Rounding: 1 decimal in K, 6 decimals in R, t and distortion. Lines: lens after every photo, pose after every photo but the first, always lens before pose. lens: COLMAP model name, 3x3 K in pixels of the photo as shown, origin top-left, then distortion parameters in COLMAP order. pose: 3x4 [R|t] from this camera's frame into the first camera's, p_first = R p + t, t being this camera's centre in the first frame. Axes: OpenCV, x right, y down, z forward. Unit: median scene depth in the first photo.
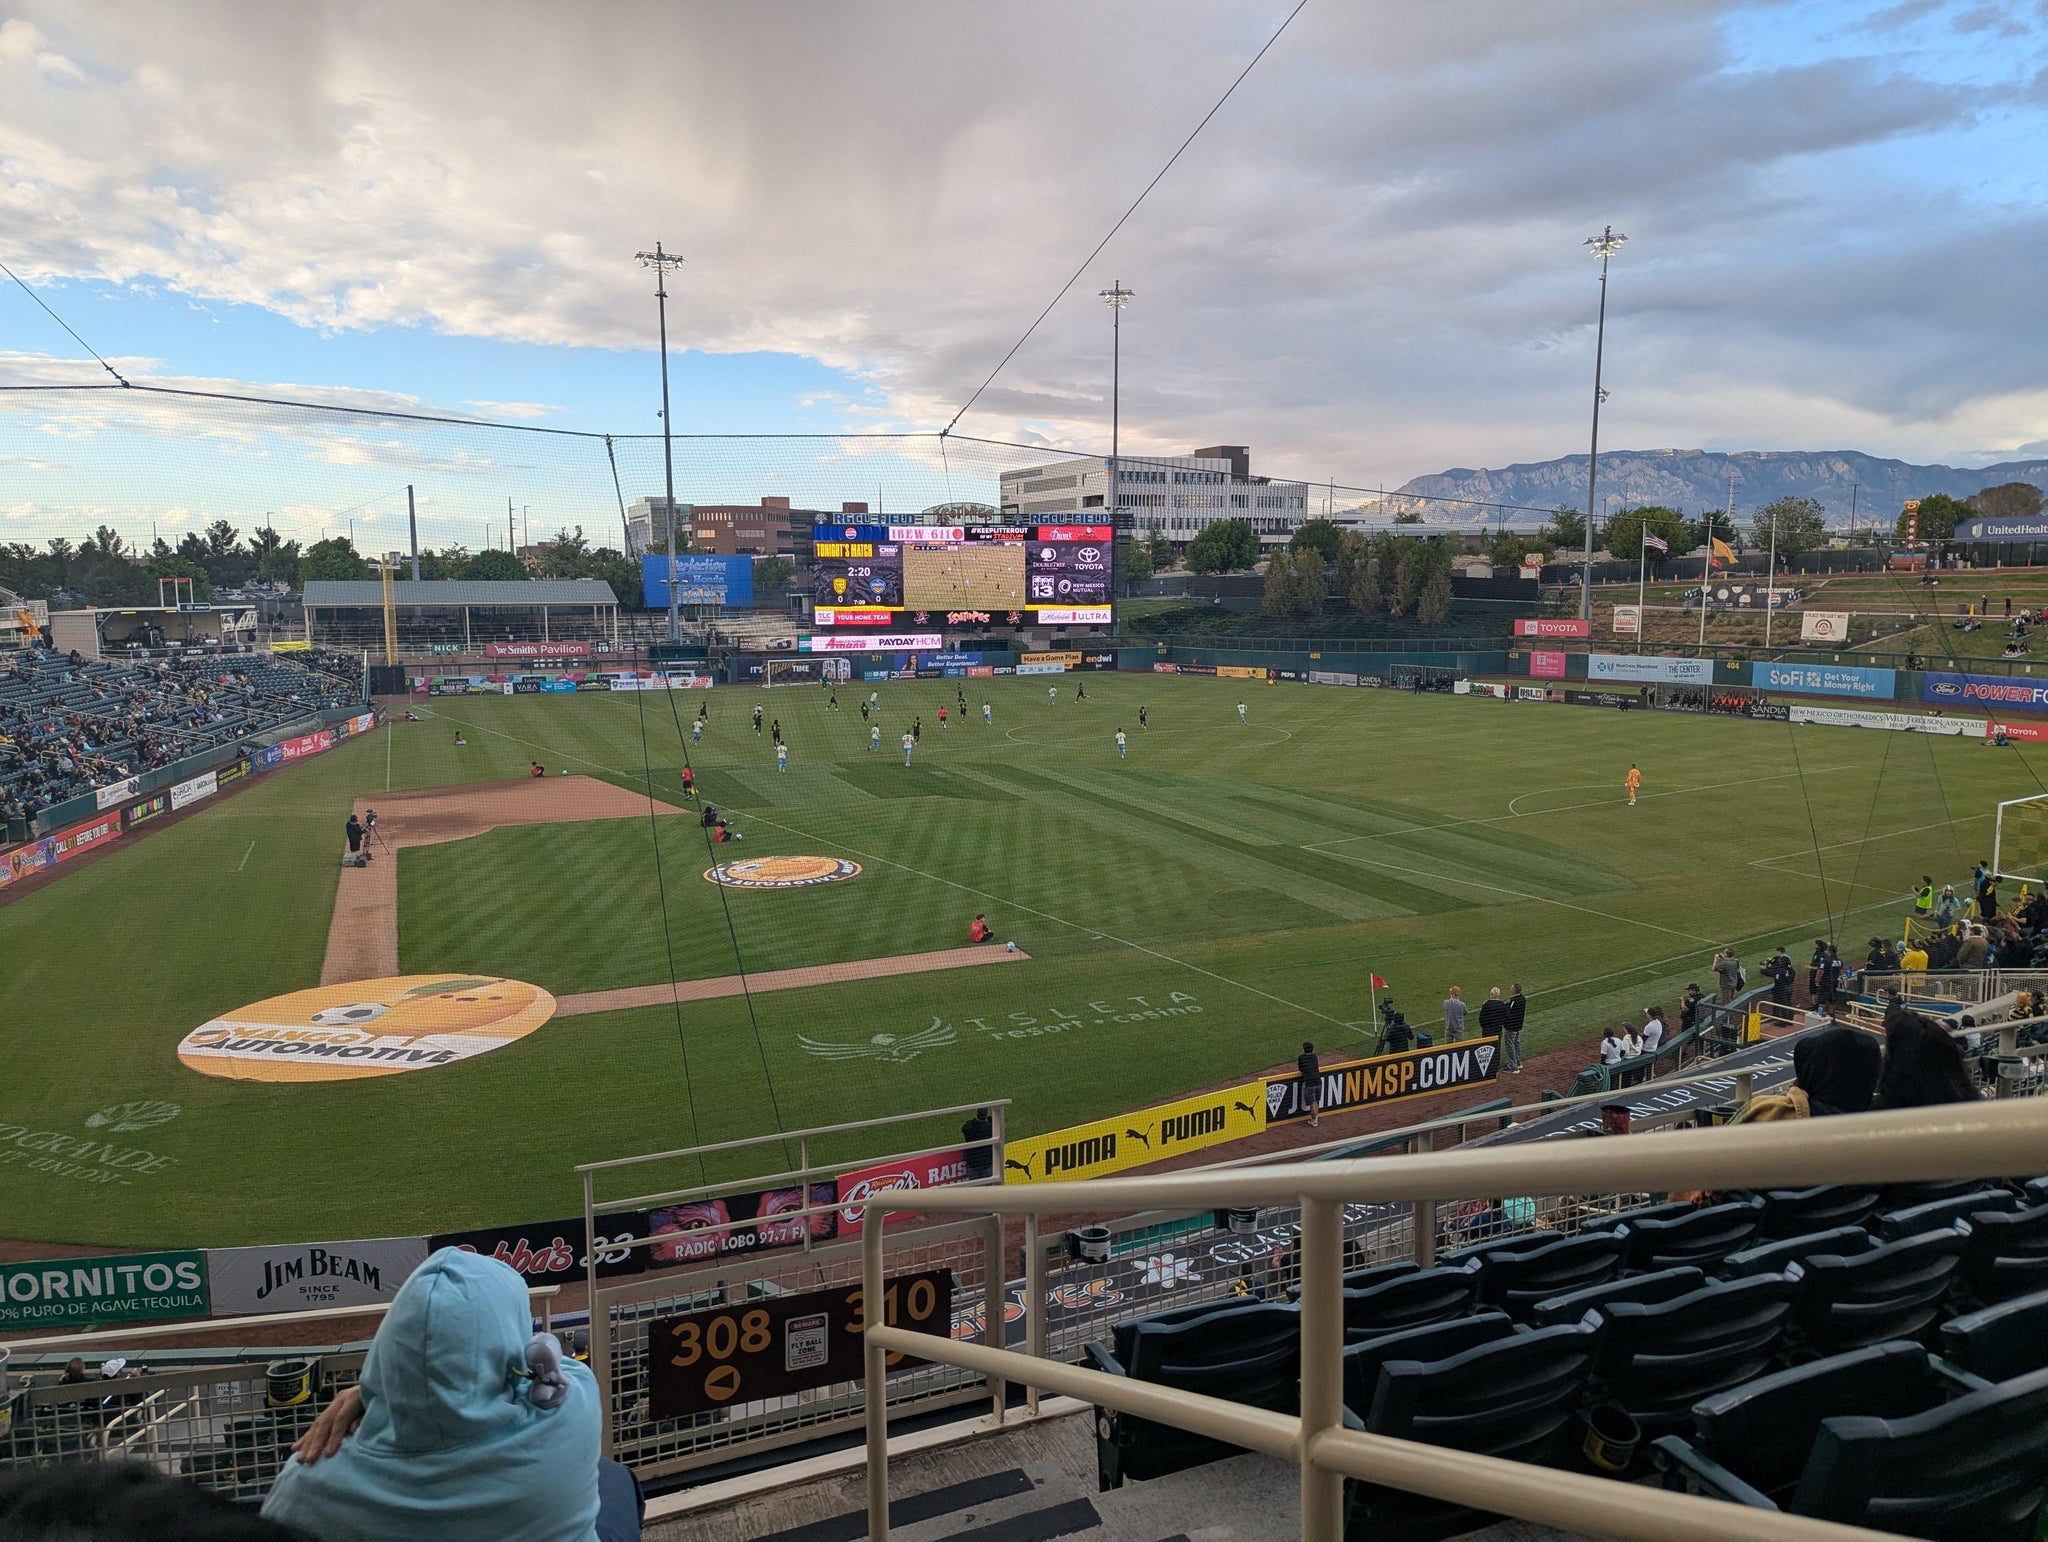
lens RADIAL K [[1415.1, 0, 1023.9], [0, 1415.1, 781.9], [0, 0, 1]] dist [0.096703, -0.131890]
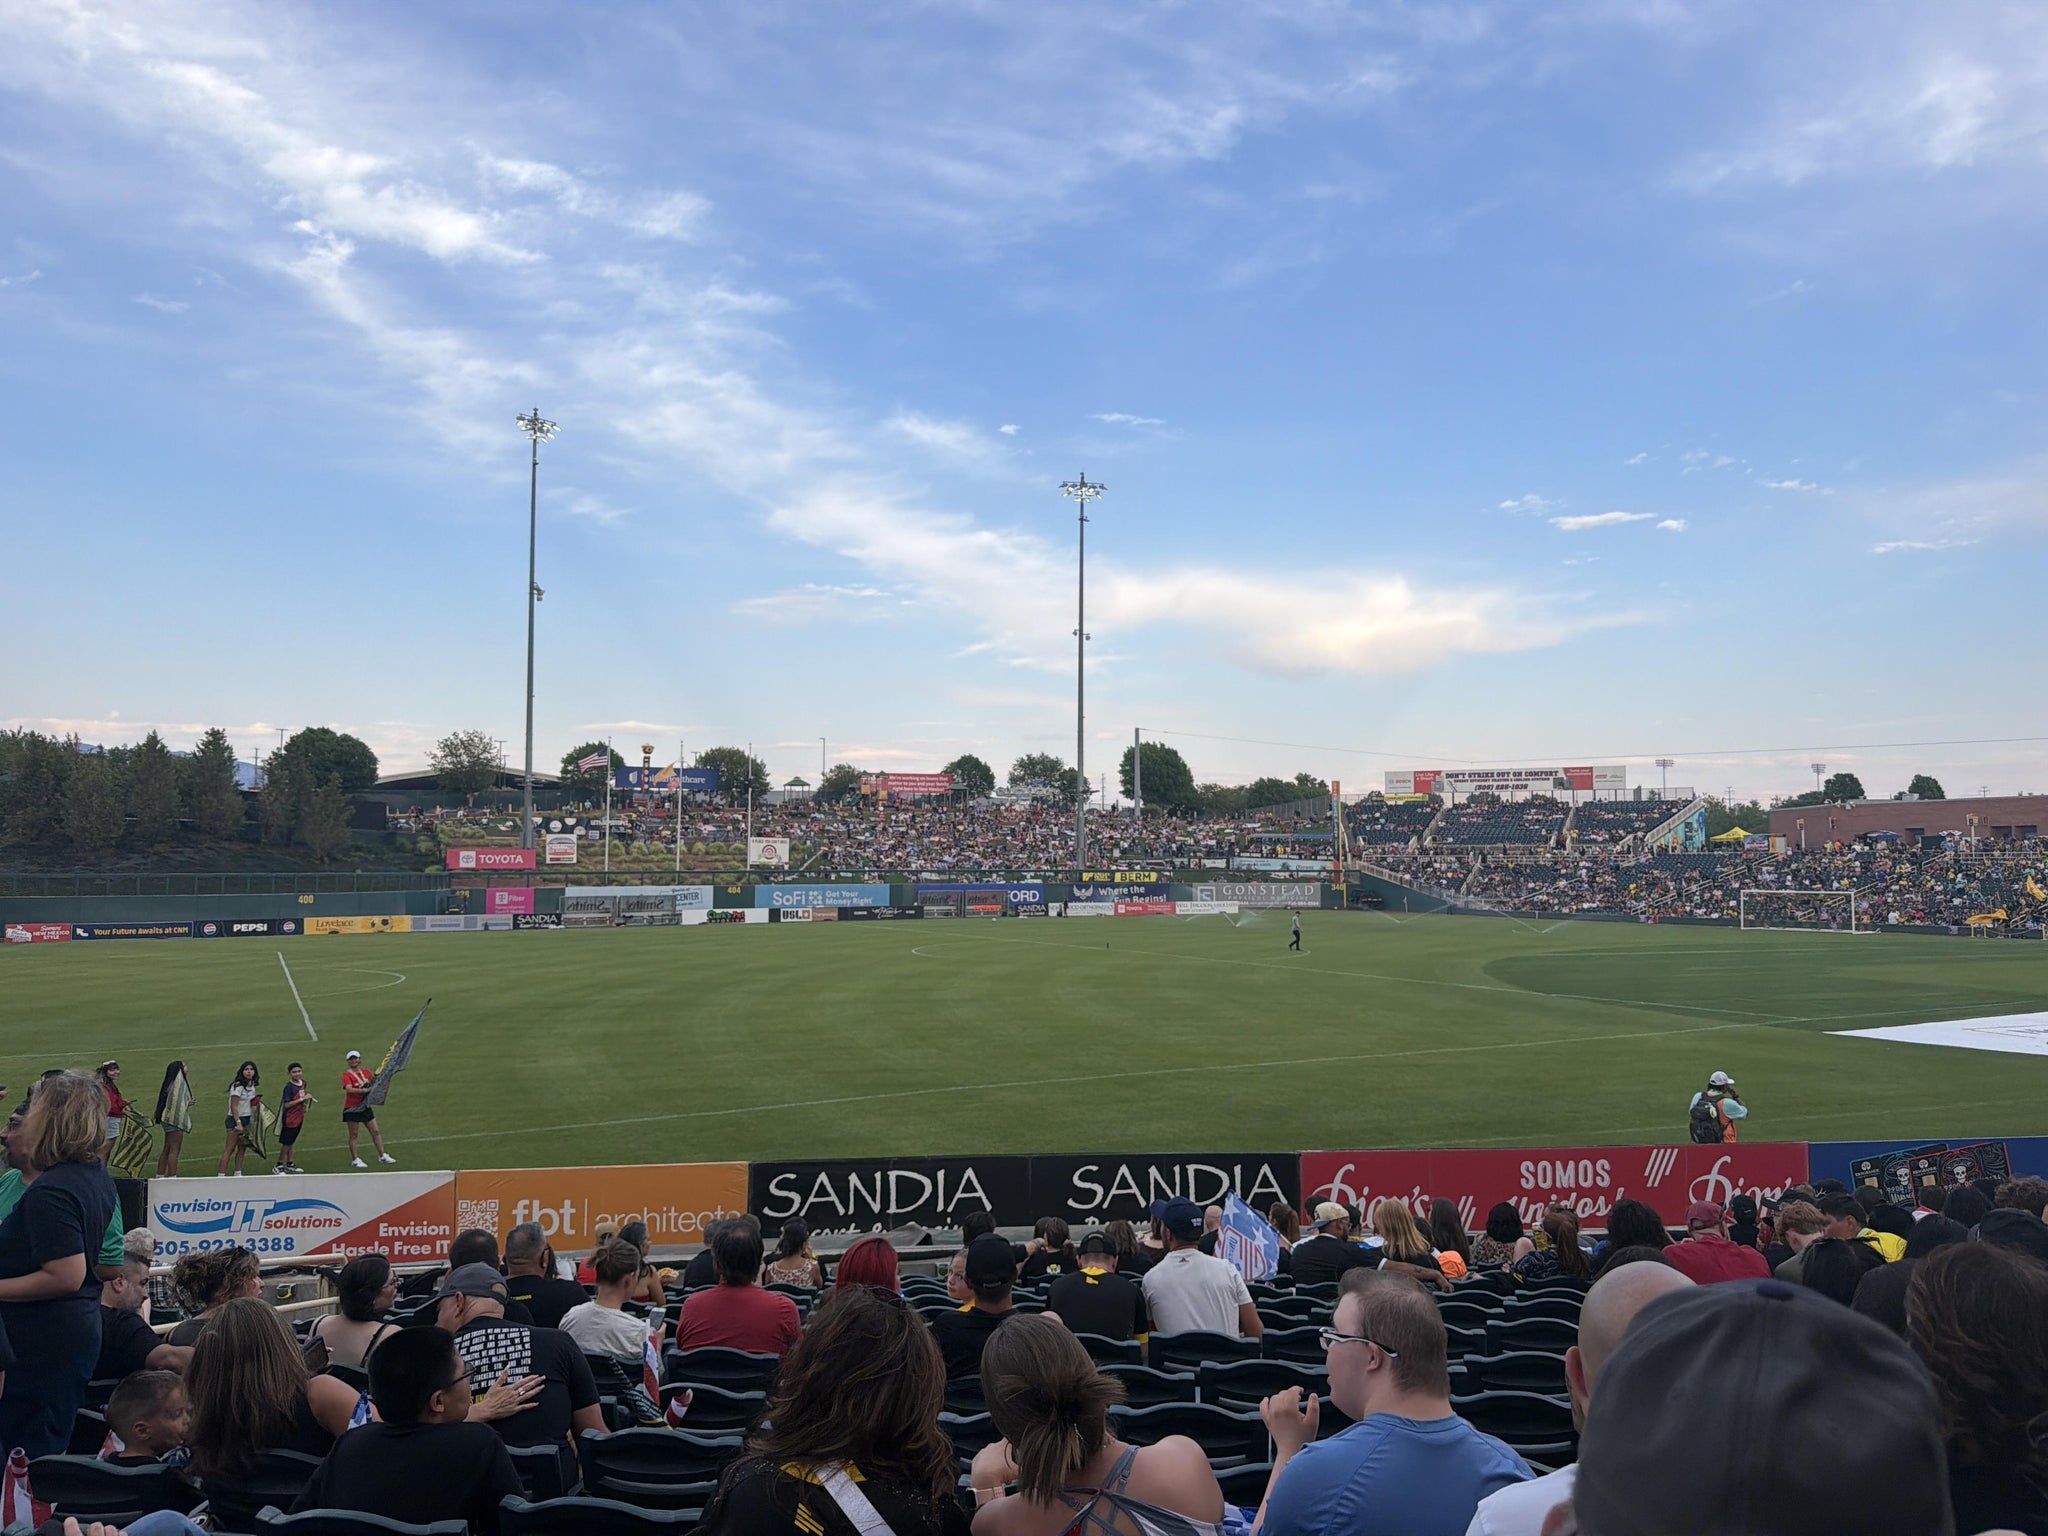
lens RADIAL K [[1428.5, 0, 1017.2], [0, 1428.5, 769.5], [0, 0, 1]] dist [0.107319, -0.159479]
pose [[0.117369, 0.069567, 0.990649, -0.383566], [0.145700, 0.985543, -0.086471, -0.039872], [-0.982342, 0.154487, 0.105536, 0.565064]]
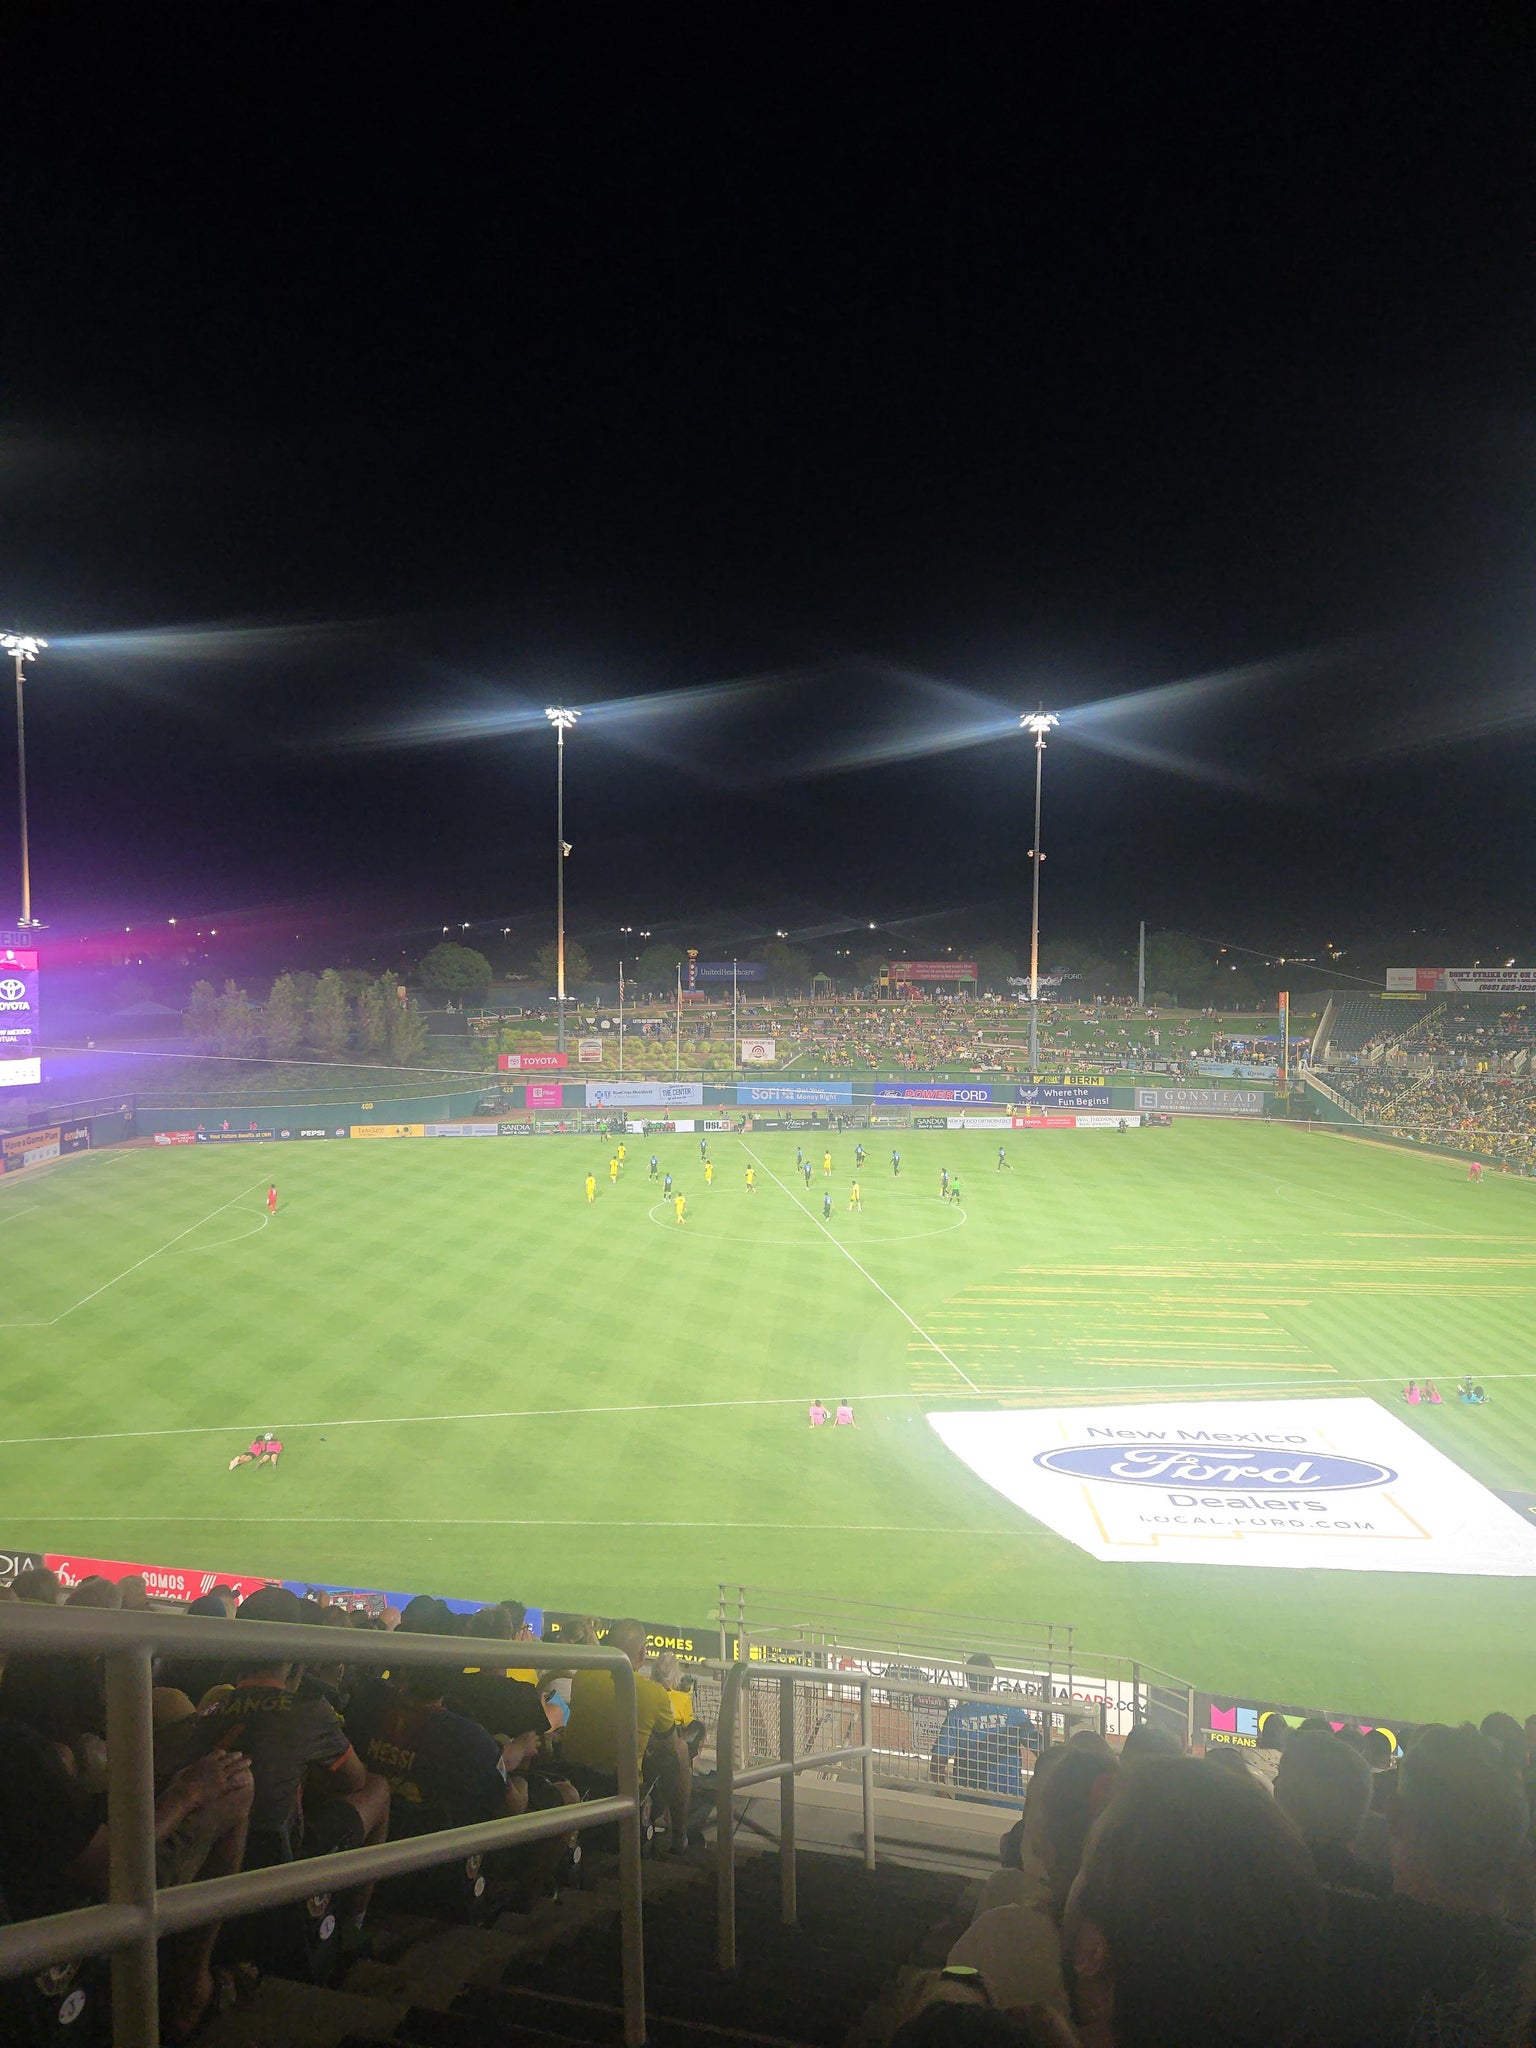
lens RADIAL K [[1352.4, 0, 768.9], [0, 1352.4, 1030.1], [0, 0, 1]] dist [0.092335, -0.084409]
pose [[0.442330, -0.033411, 0.896230, -0.409470], [0.126262, 0.991673, -0.025347, -0.076879], [-0.887920, 0.124371, 0.442866, 0.374109]]
